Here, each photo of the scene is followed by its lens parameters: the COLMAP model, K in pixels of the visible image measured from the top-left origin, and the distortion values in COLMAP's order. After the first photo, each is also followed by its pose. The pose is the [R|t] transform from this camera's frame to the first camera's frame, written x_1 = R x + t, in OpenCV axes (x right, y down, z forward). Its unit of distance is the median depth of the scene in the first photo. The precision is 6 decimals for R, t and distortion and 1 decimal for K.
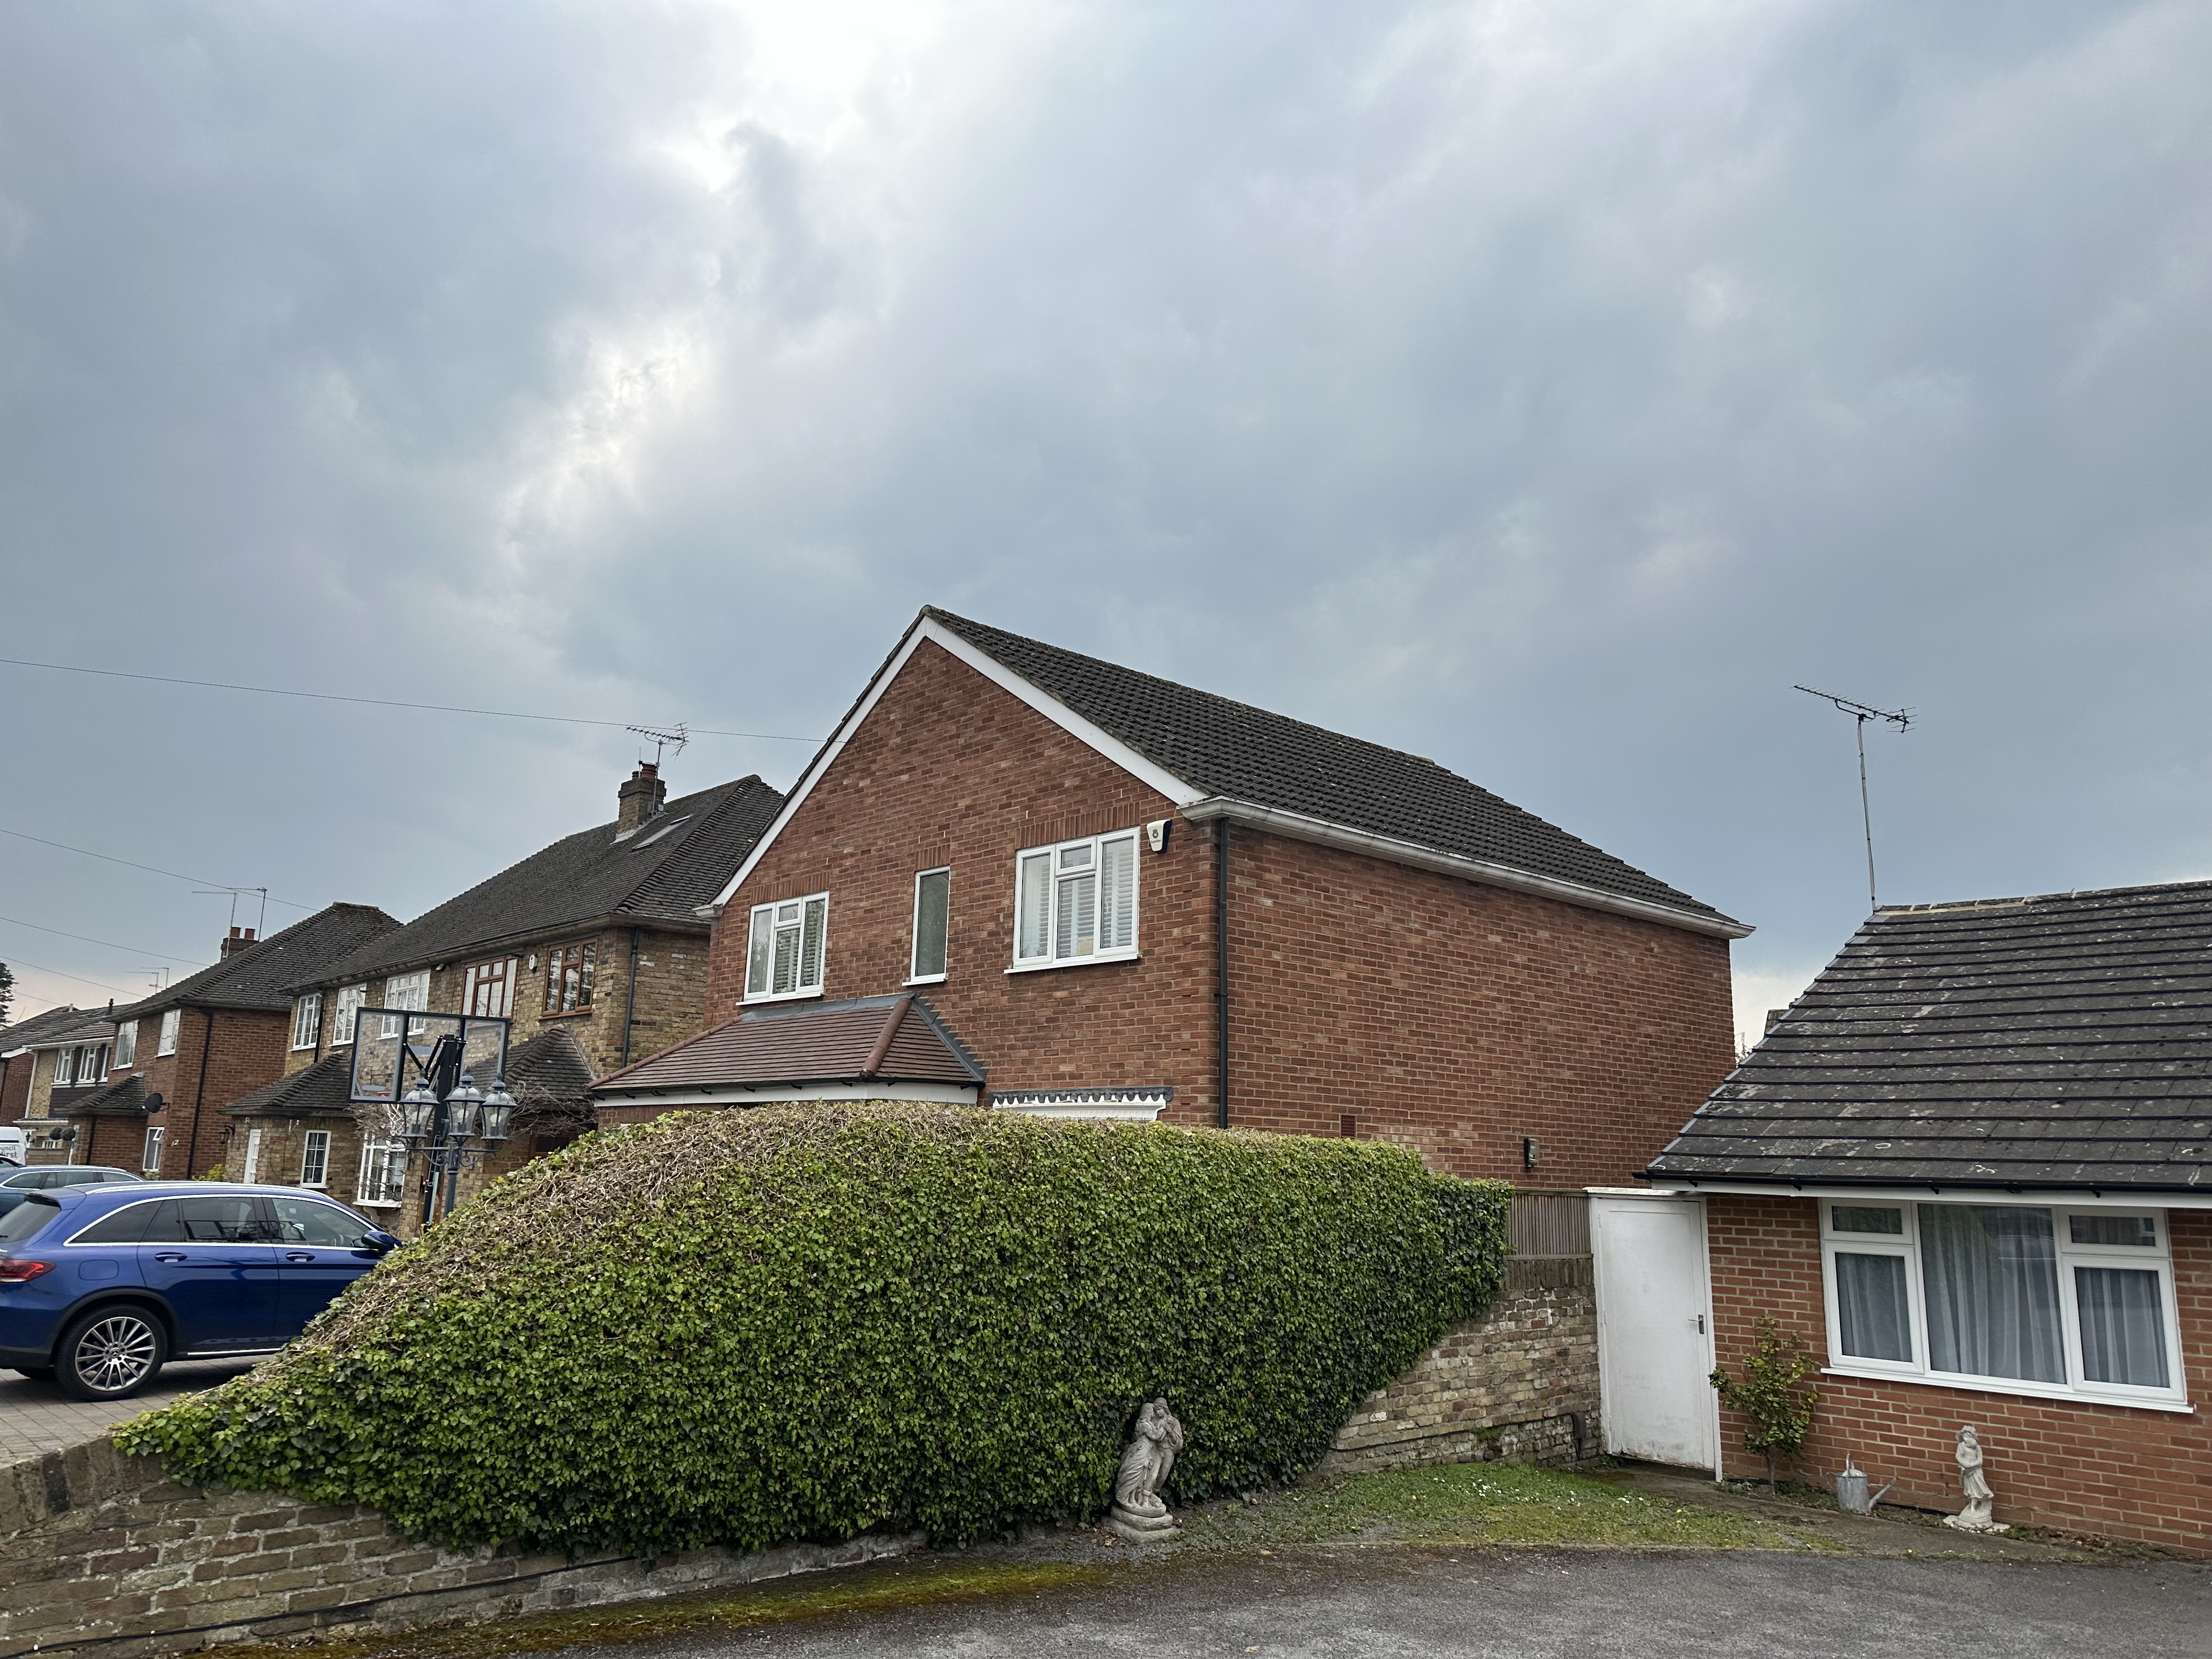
lens RADIAL K [[1552.7, 0, 1083.7], [0, 1552.7, 832.0], [0, 0, 1]] dist [0.074143, -0.085421]
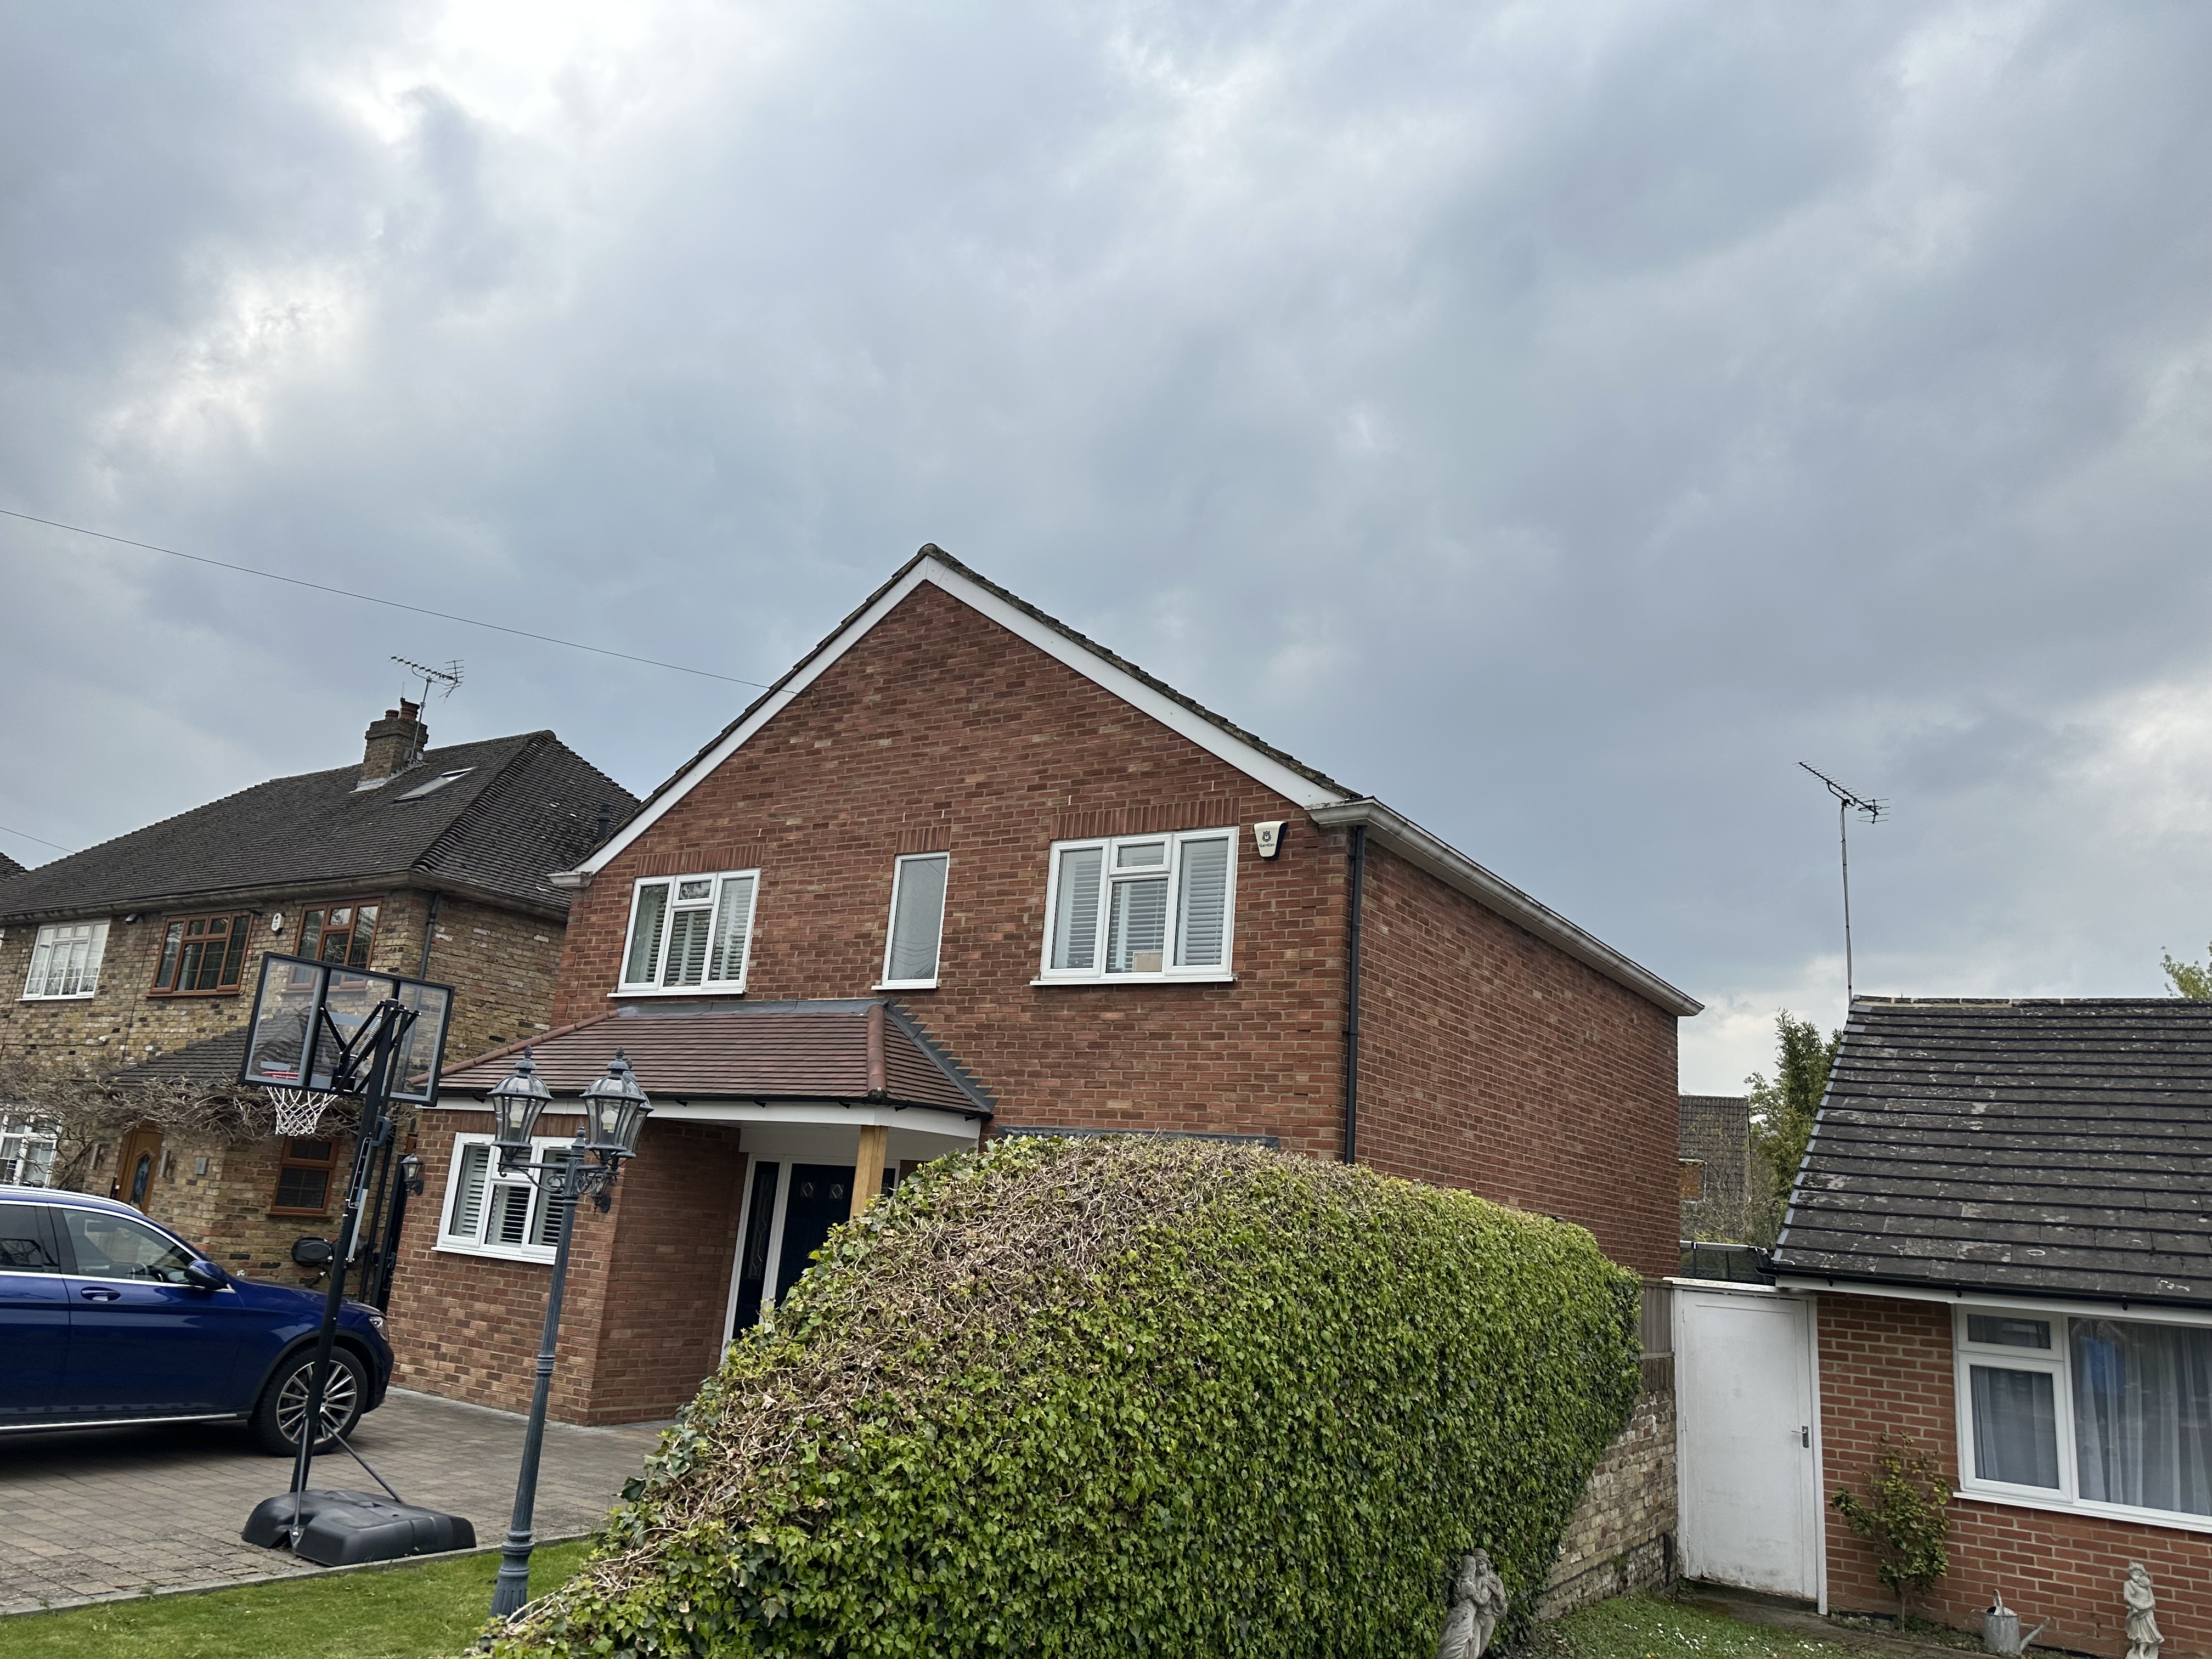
lens RADIAL K [[1552.7, 0, 1086.2], [0, 1552.7, 842.9], [0, 0, 1]] dist [0.074143, -0.085421]
pose [[0.967369, 0.108931, 0.228760, -0.224705], [-0.104838, 0.994037, -0.030008, 0.037461], [-0.230665, 0.005046, 0.973020, 0.182466]]
